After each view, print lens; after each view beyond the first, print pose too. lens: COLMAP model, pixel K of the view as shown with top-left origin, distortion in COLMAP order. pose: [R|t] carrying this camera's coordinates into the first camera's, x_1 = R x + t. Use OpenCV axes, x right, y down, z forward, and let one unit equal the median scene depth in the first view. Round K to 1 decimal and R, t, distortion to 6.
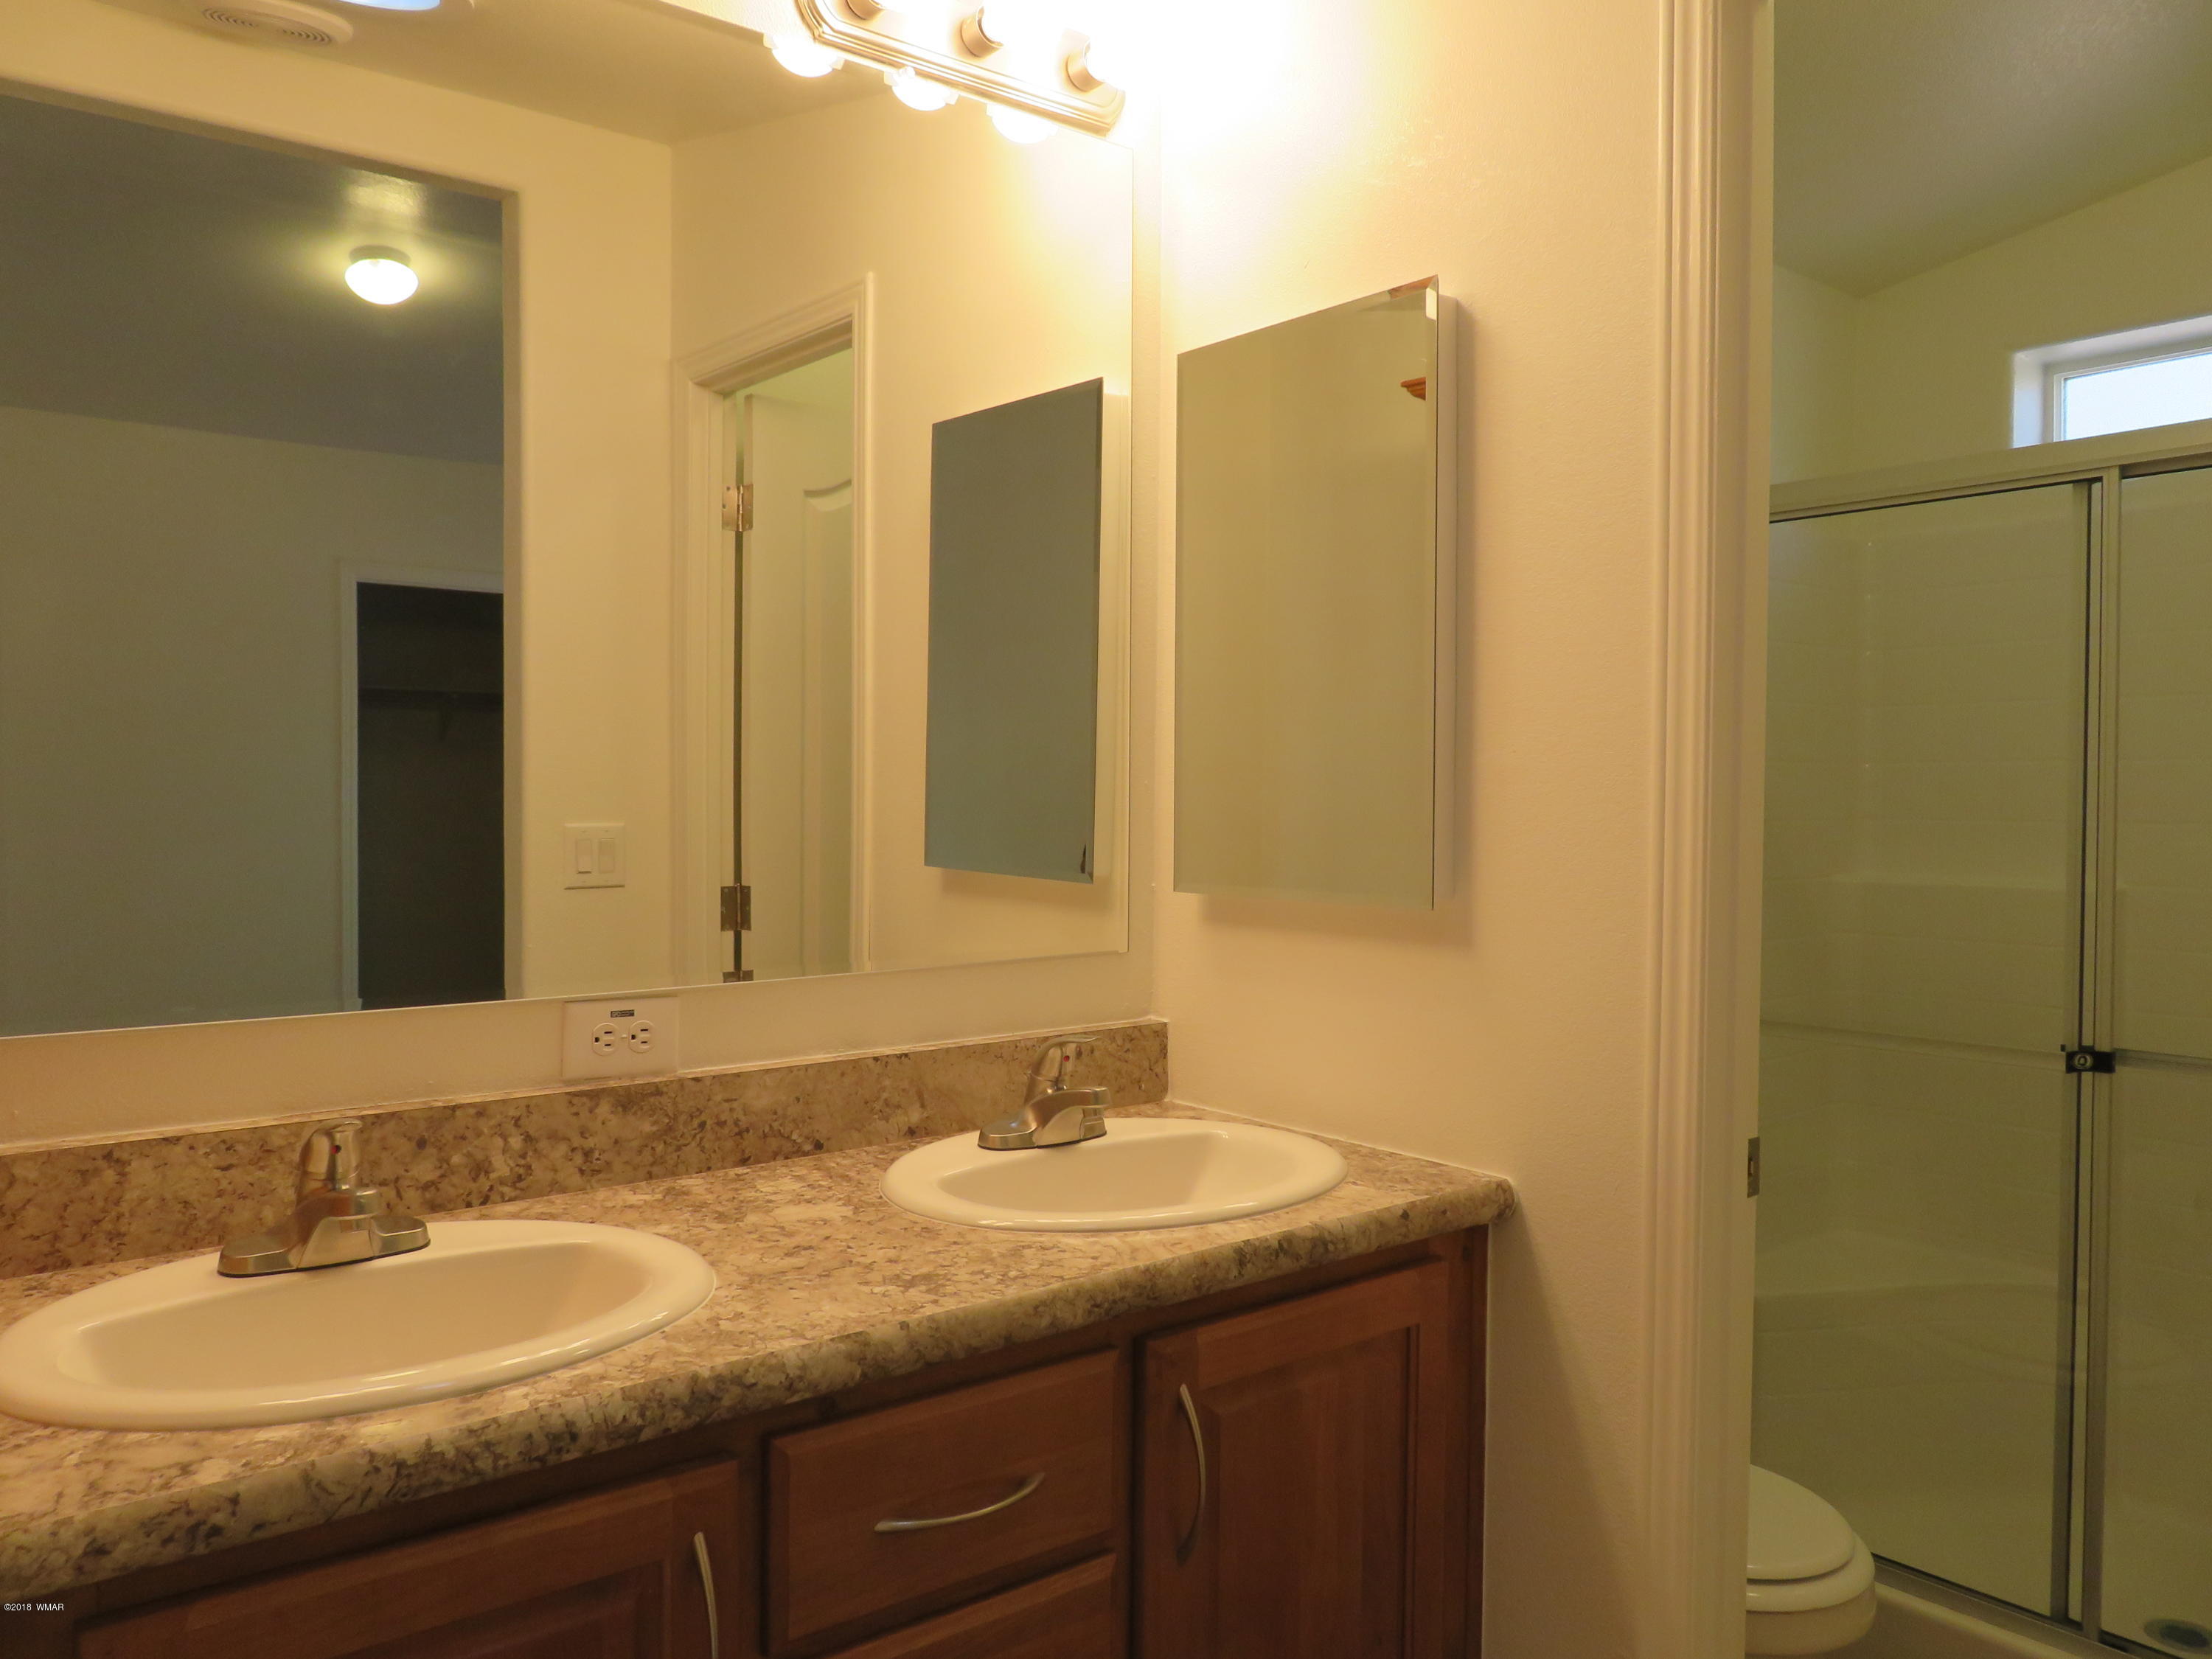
lens RADIAL K [[1632.9, 0, 1103.6], [0, 1632.9, 839.4], [0, 0, 1]] dist [-0.016241, 0.002972]
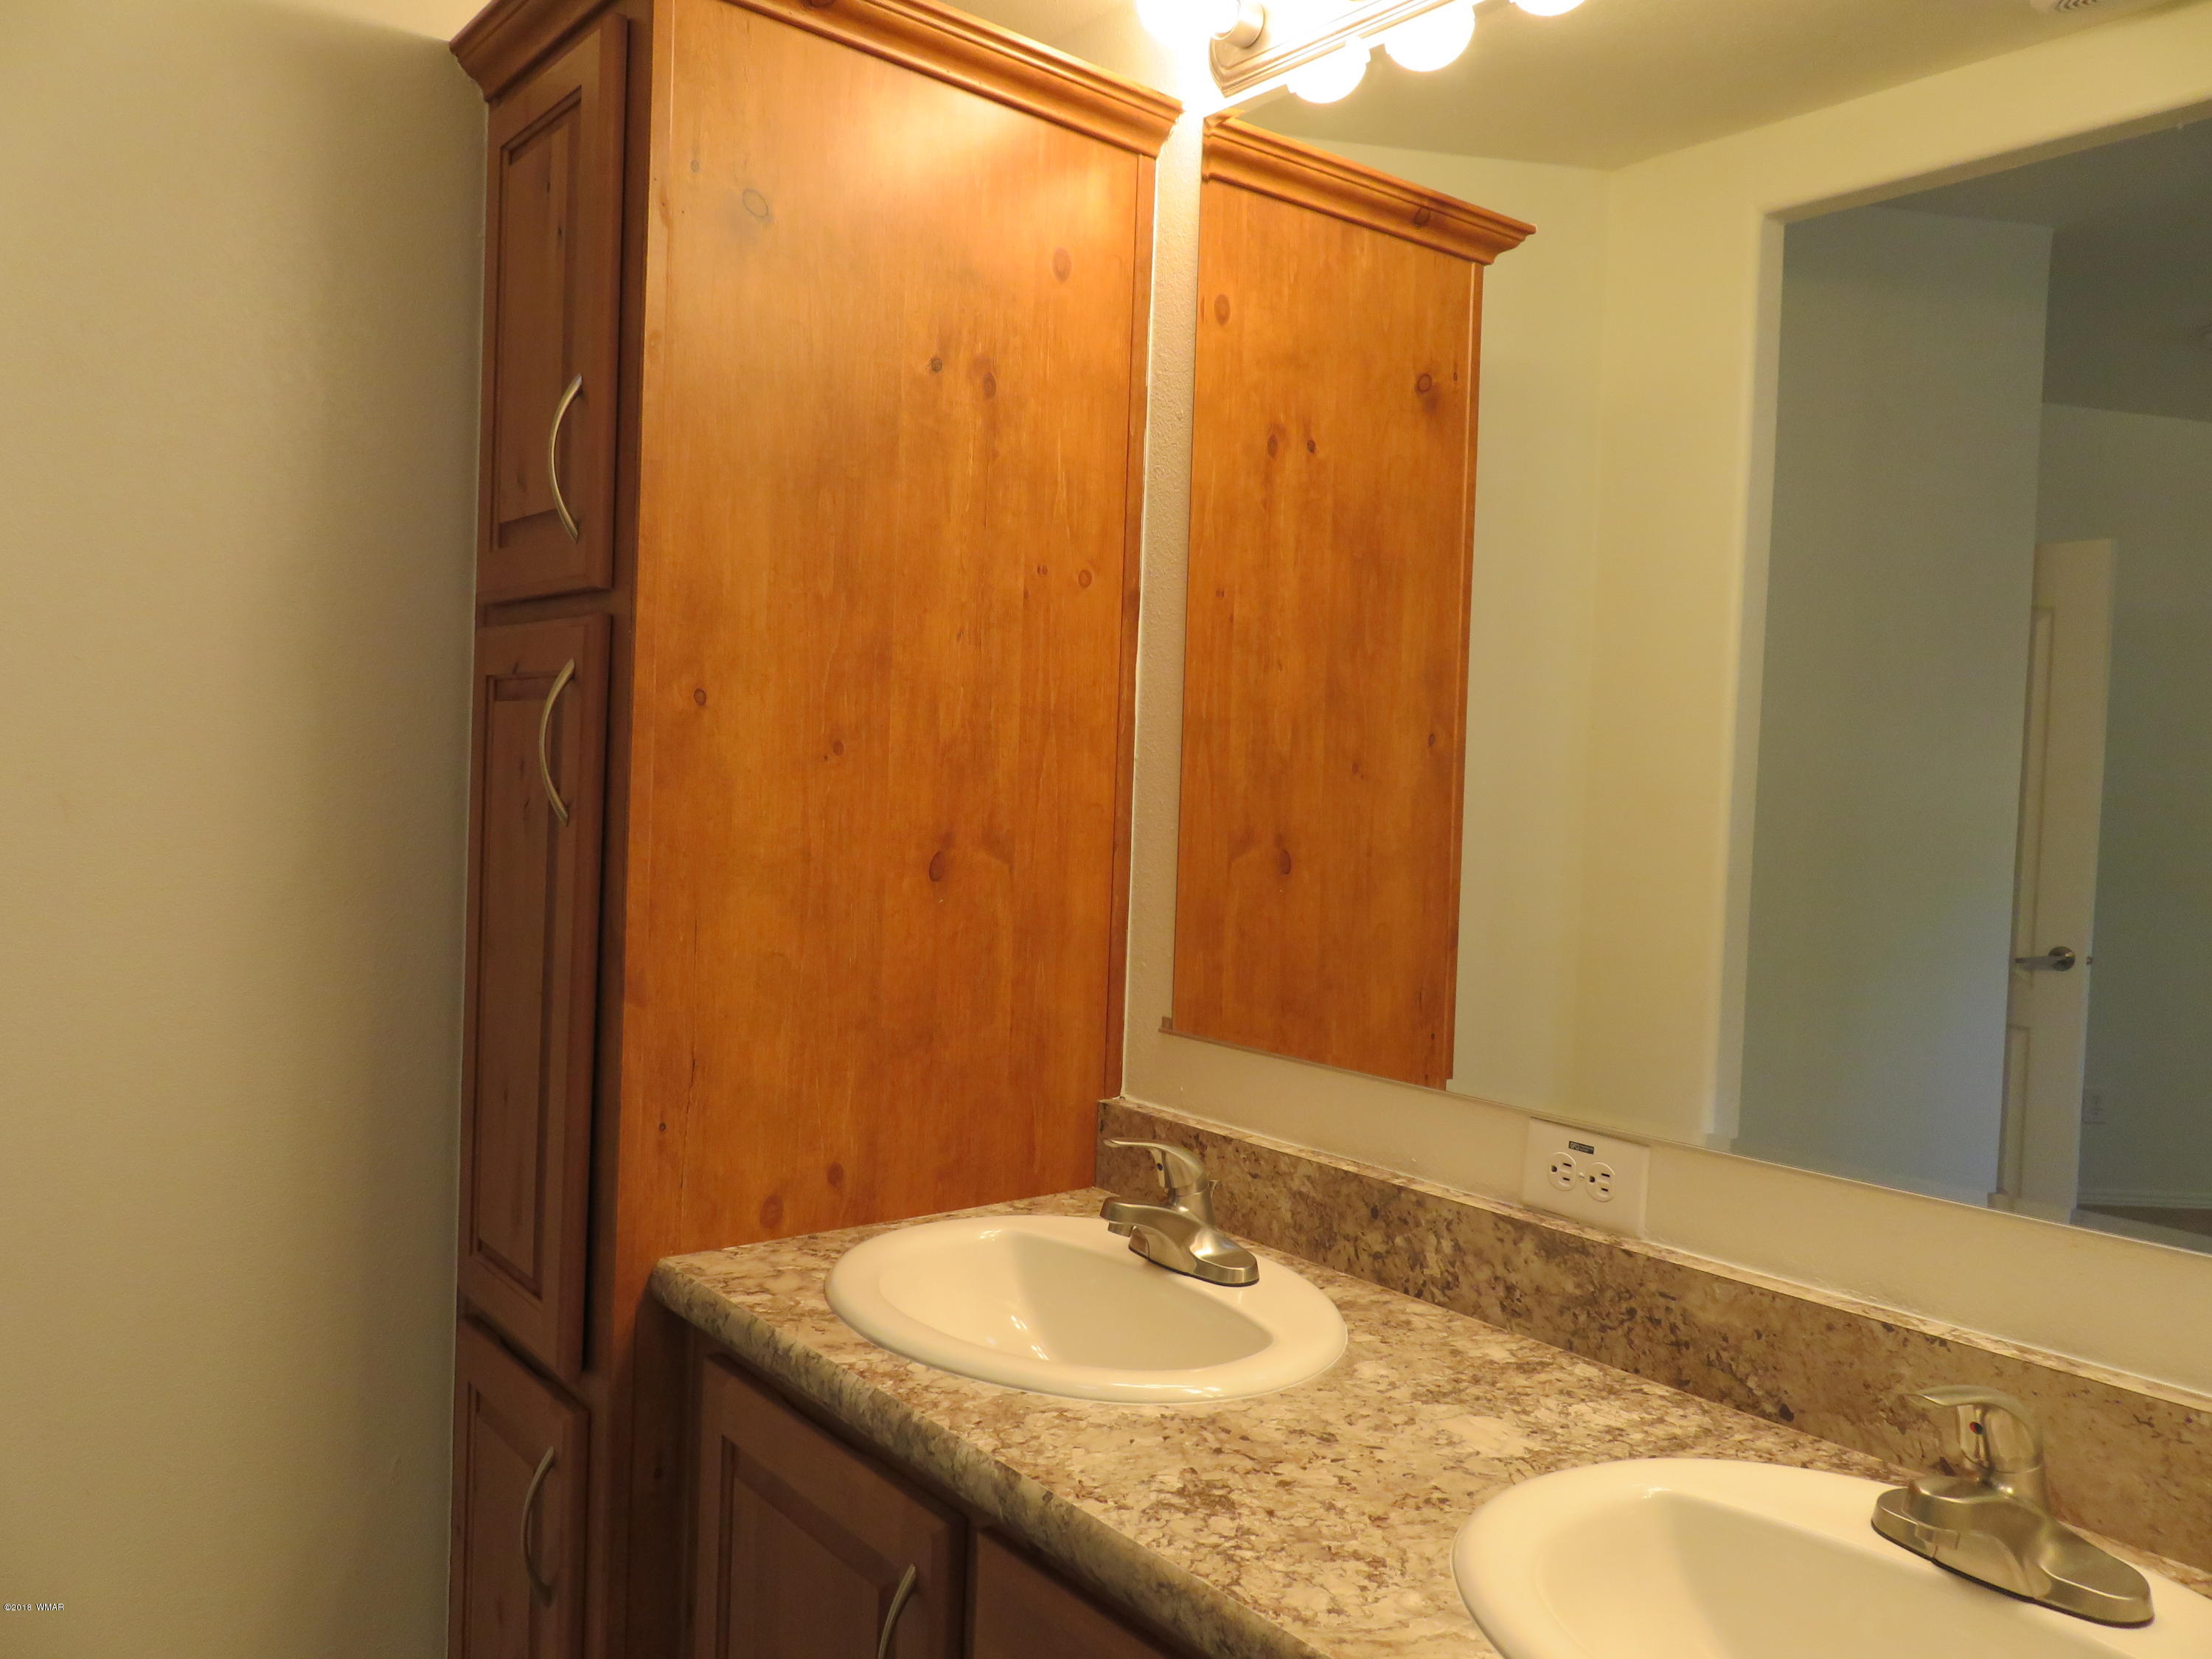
lens RADIAL K [[1640.8, 0, 1106.0], [0, 1640.8, 829.5], [0, 0, 1]] dist [-0.015665, 0.006277]
pose [[0.003741, 0.028646, -0.999583, 0.576470], [-0.070362, 0.997120, 0.028312, -0.068180], [0.997514, 0.070227, 0.005746, 0.767120]]
